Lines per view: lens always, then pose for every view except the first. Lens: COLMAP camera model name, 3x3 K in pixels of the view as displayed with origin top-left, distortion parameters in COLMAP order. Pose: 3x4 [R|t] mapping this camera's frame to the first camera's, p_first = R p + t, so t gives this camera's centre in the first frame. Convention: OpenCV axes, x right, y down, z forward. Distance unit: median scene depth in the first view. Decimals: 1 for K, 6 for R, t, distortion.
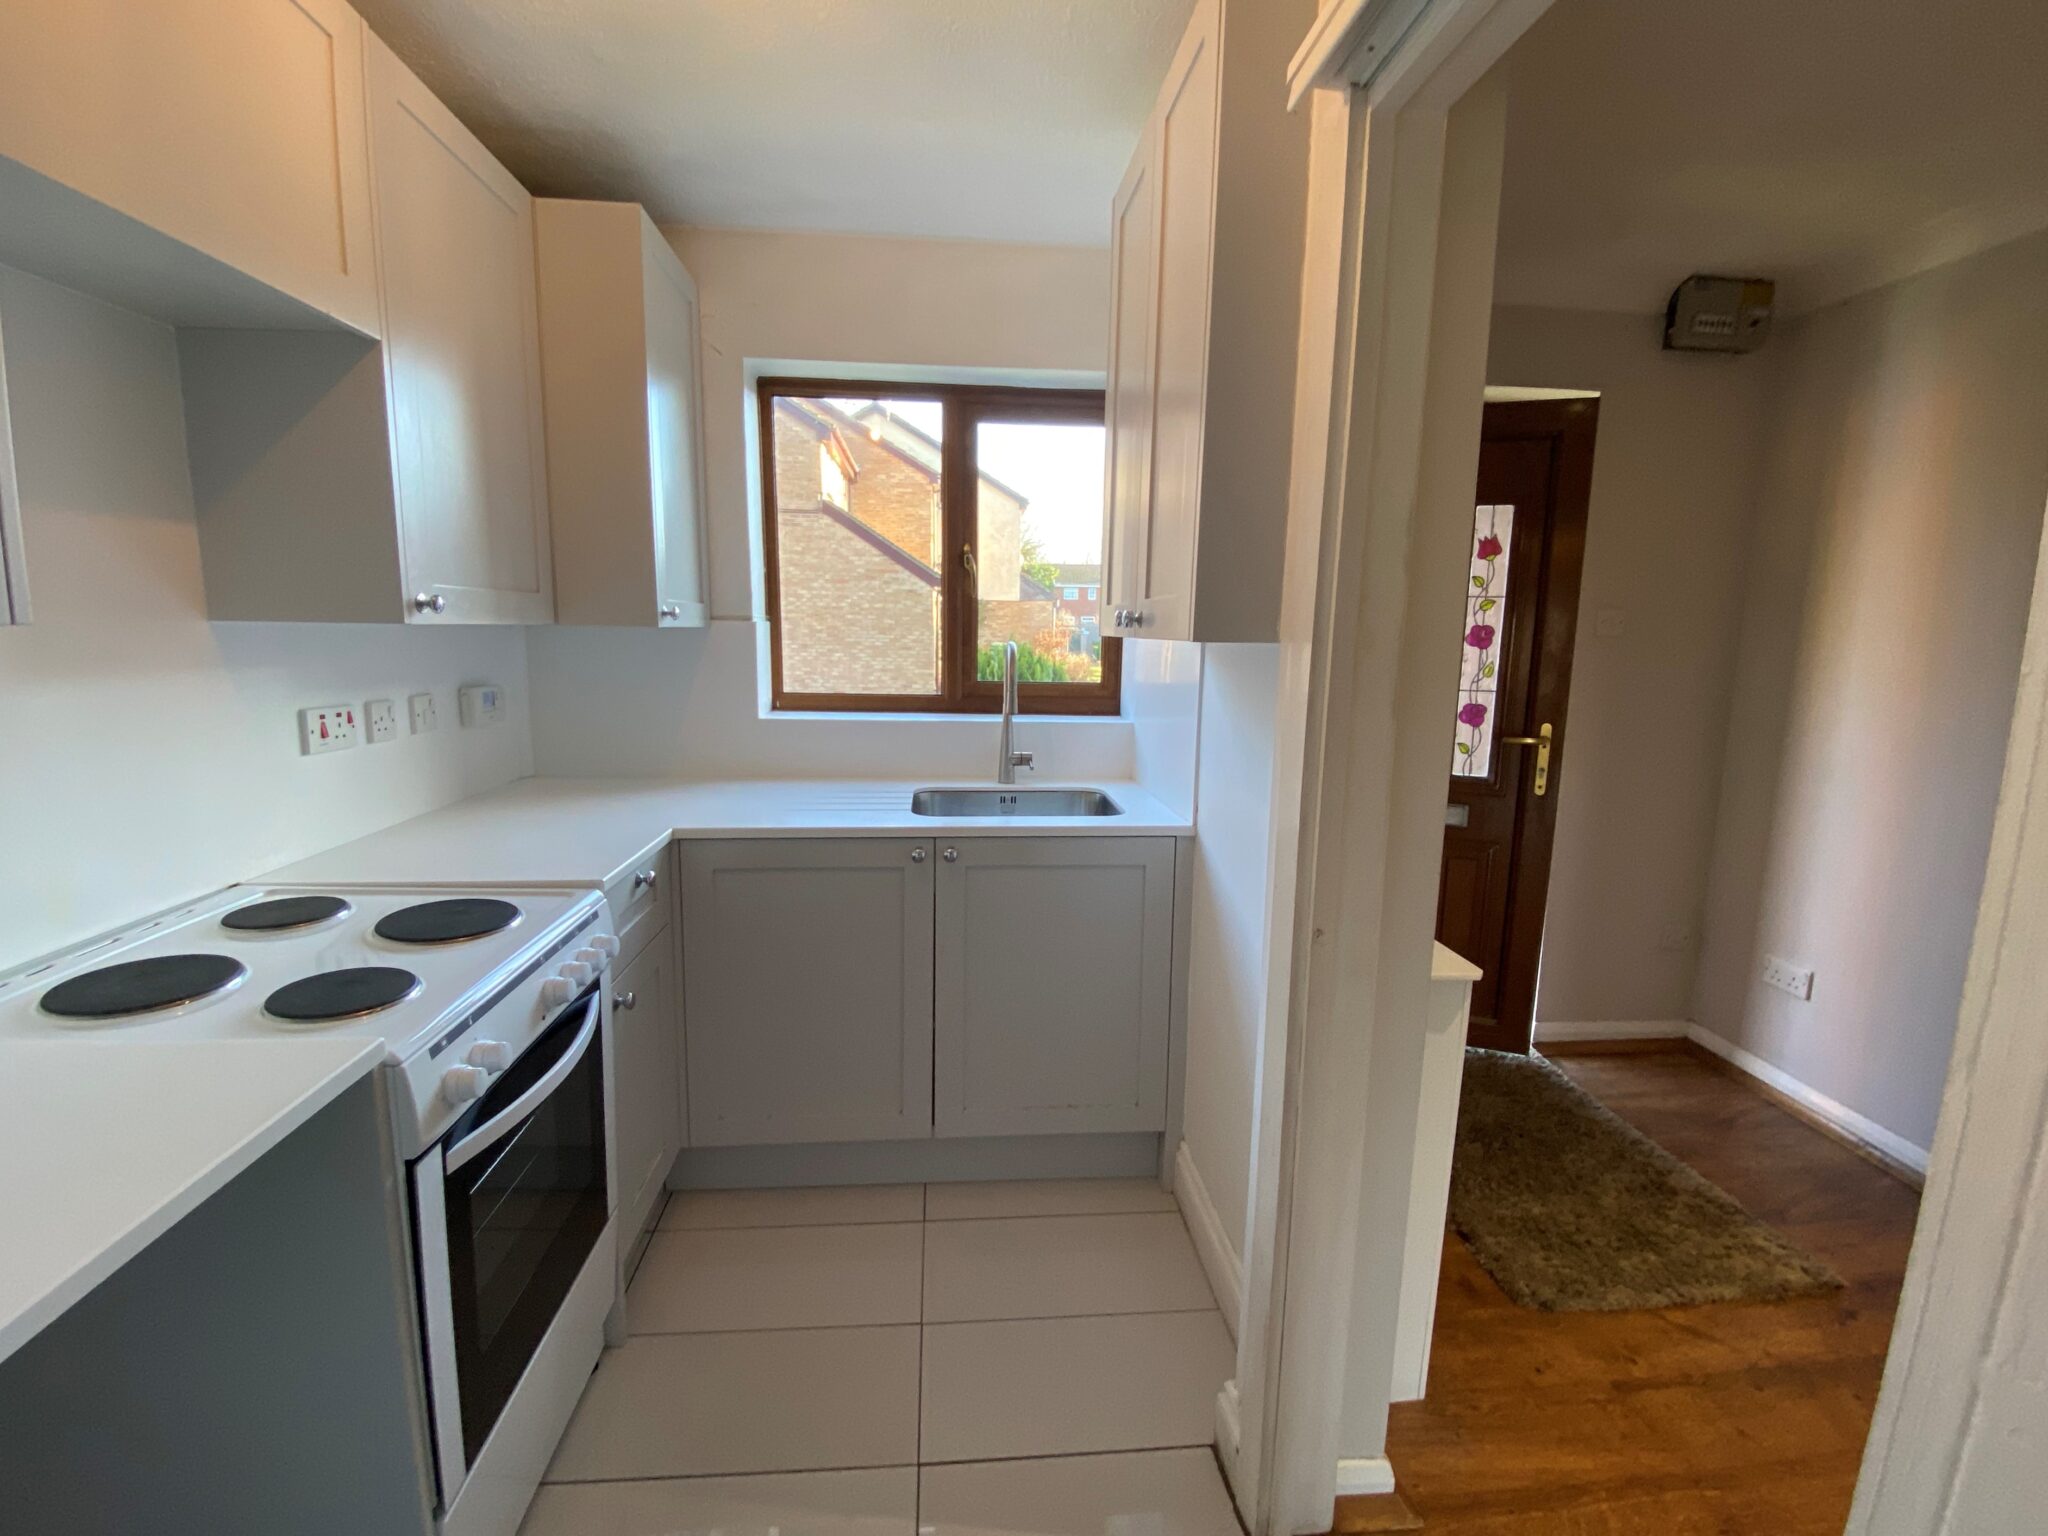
lens RADIAL K [[845.8, 0, 1024.0], [0, 845.8, 768.0], [0, 0, 1]] dist [0.000715, -0.013713]
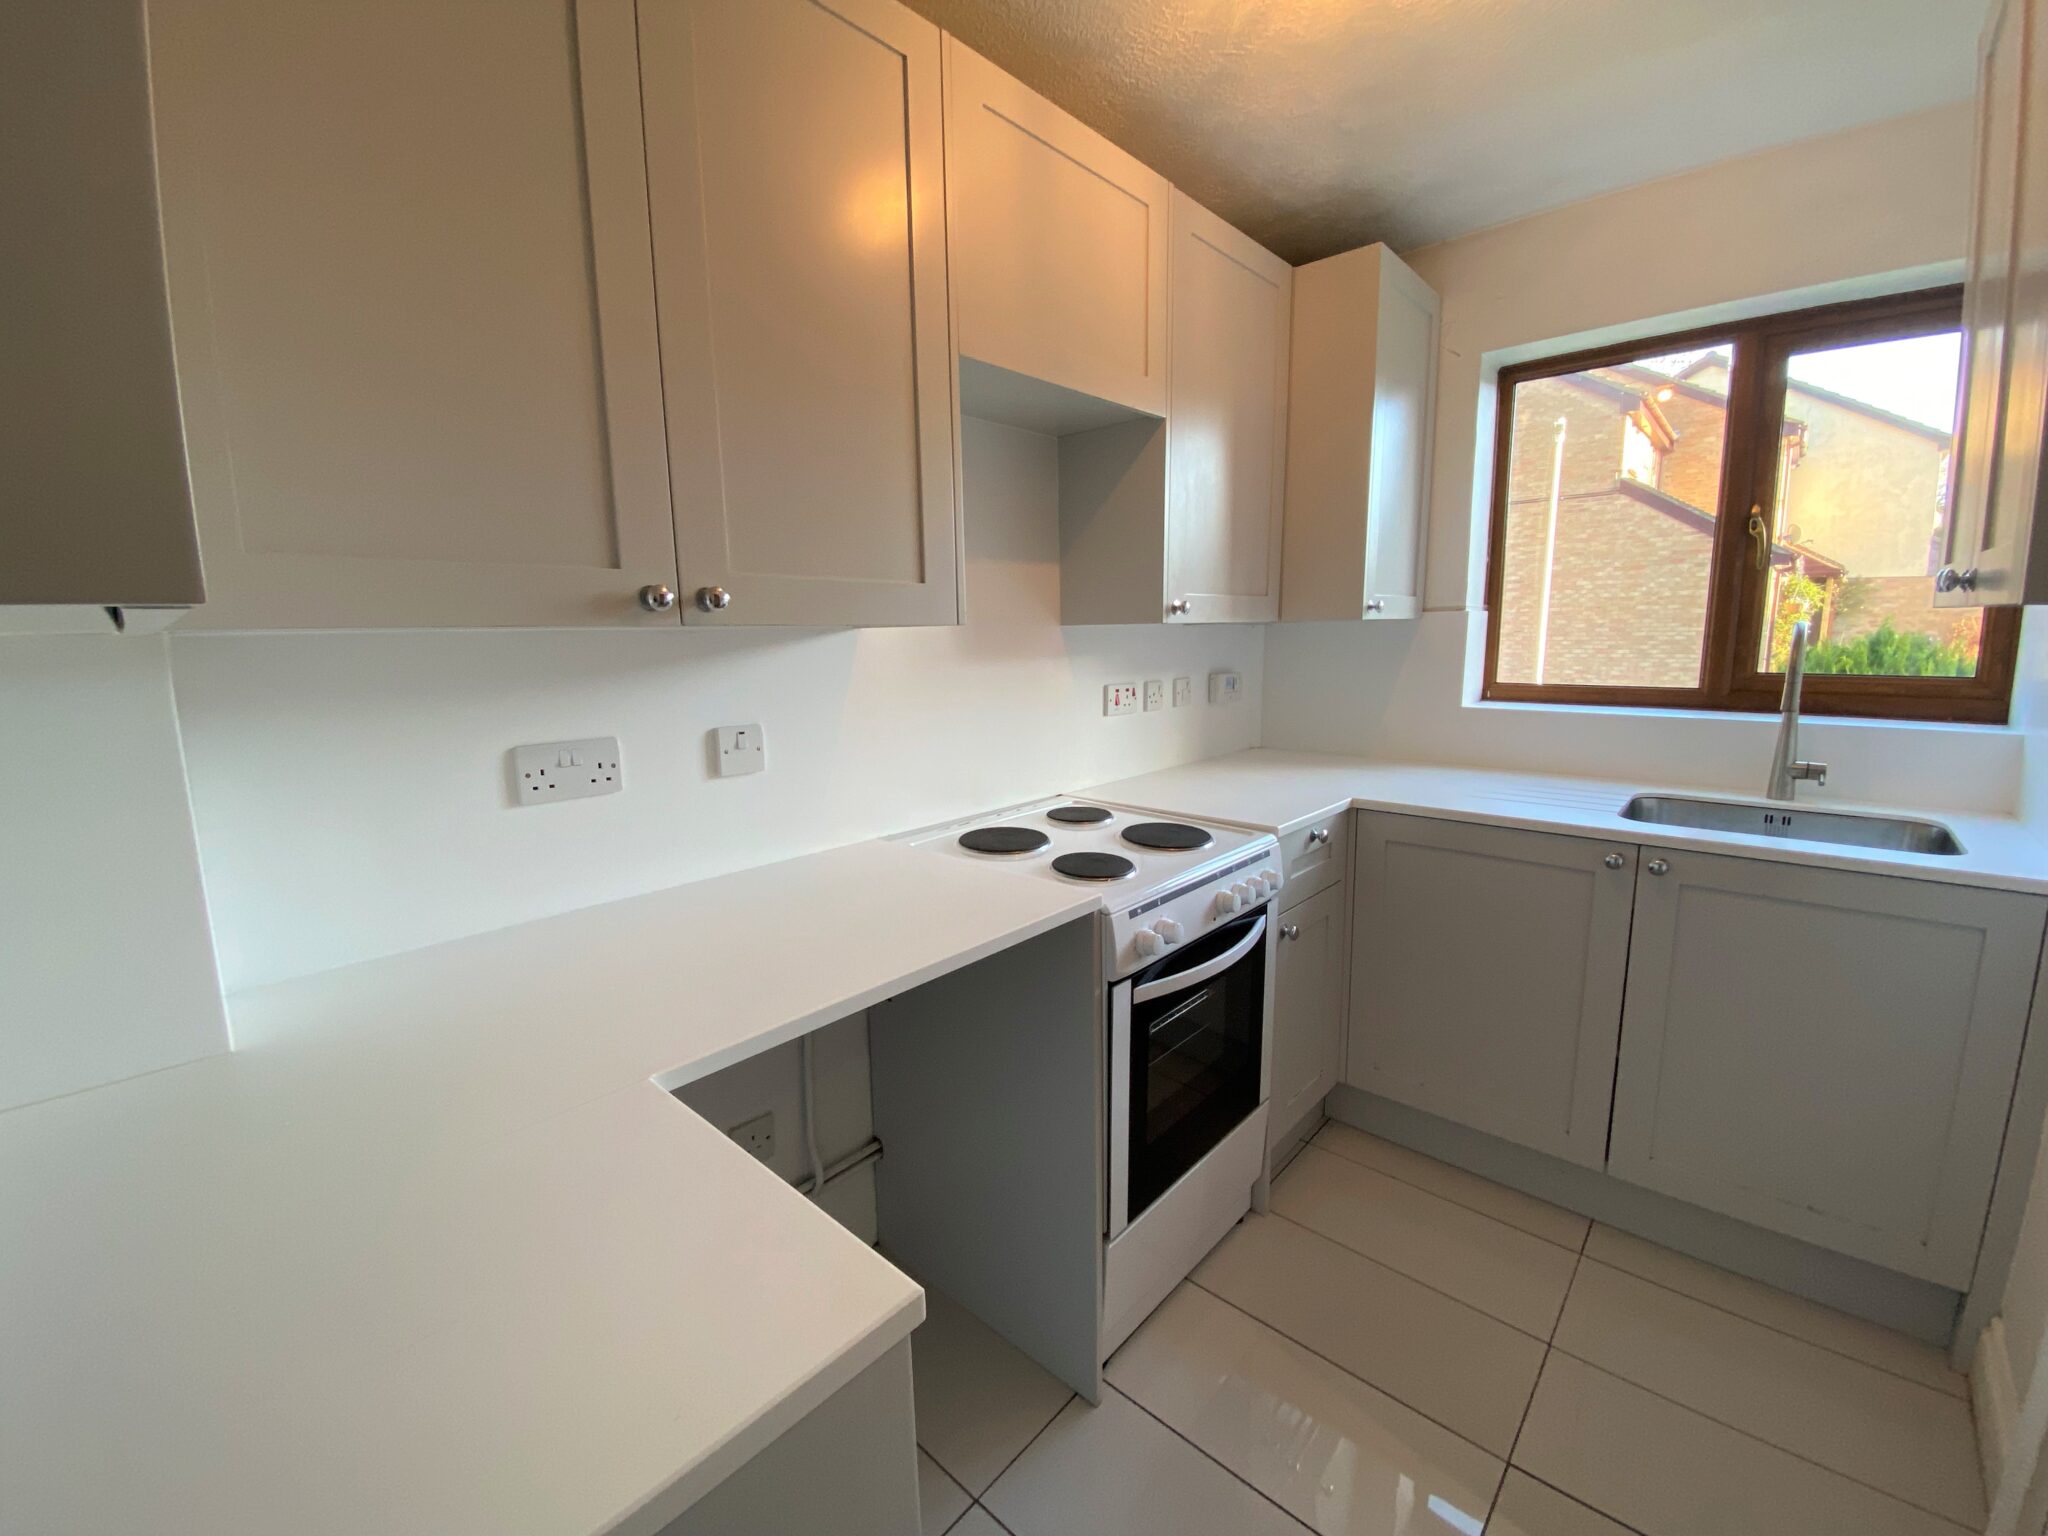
lens RADIAL K [[828.2, 0, 1078.4], [0, 828.2, 766.3], [0, 0, 1]] dist [-0.000798, -0.023565]
pose [[0.696206, 0.075007, -0.713913, 0.114103], [-0.075508, 0.996661, 0.031078, 0.023088], [0.713860, 0.032269, 0.699545, -0.033861]]
